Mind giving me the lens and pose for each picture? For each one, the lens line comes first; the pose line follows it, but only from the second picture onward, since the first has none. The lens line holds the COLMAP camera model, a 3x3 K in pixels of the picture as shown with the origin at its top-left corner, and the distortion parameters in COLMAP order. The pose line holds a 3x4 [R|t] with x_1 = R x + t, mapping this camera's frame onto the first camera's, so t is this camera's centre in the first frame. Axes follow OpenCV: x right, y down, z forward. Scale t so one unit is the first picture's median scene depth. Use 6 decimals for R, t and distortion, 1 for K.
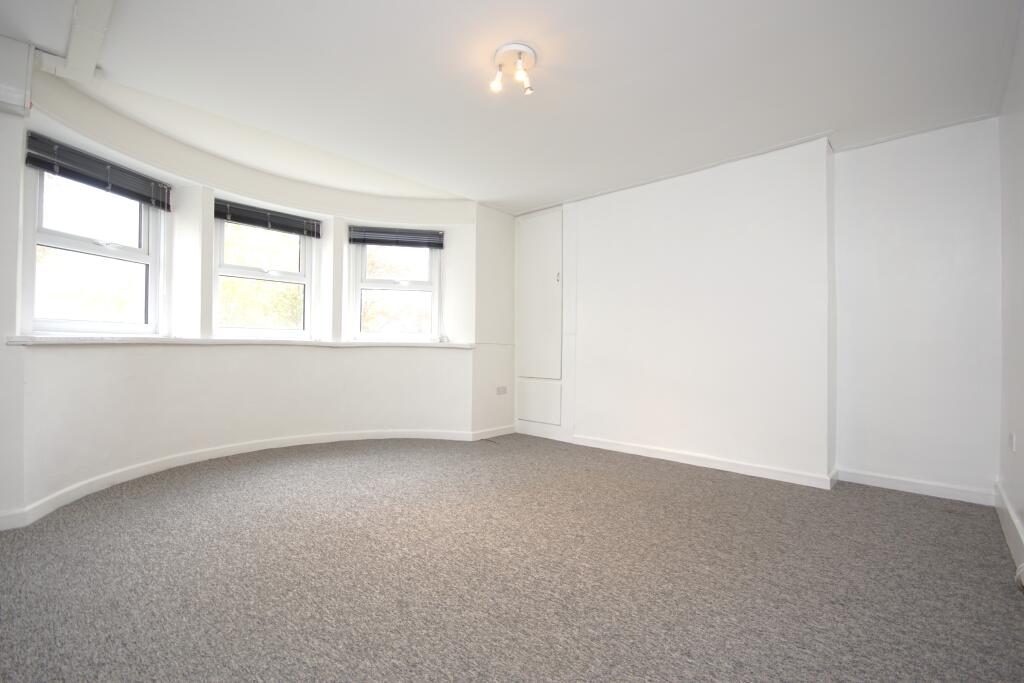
lens RADIAL K [[459.7, 0, 505.9], [0, 459.7, 342.4], [0, 0, 1]] dist [-0.000242, -0.000938]
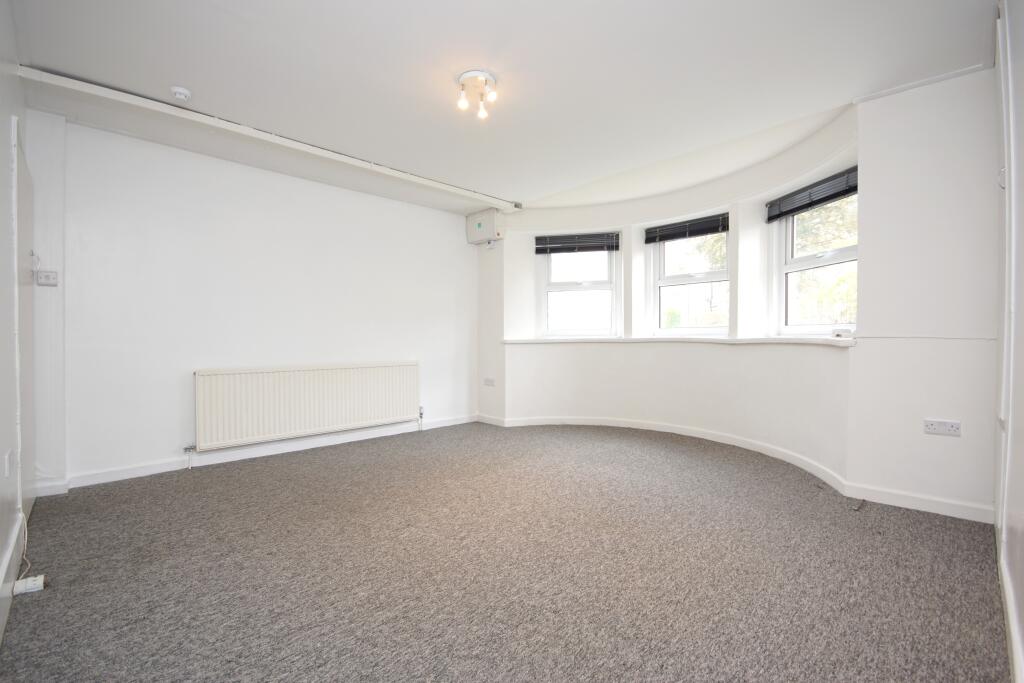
lens RADIAL K [[459.7, 0, 505.7], [0, 459.7, 343.5], [0, 0, 1]] dist [-0.000242, -0.000938]
pose [[-0.068664, -0.000218, -0.997640, 0.845780], [0.012128, 0.999926, -0.001053, 0.006286], [0.997566, -0.012172, -0.068657, 0.868254]]
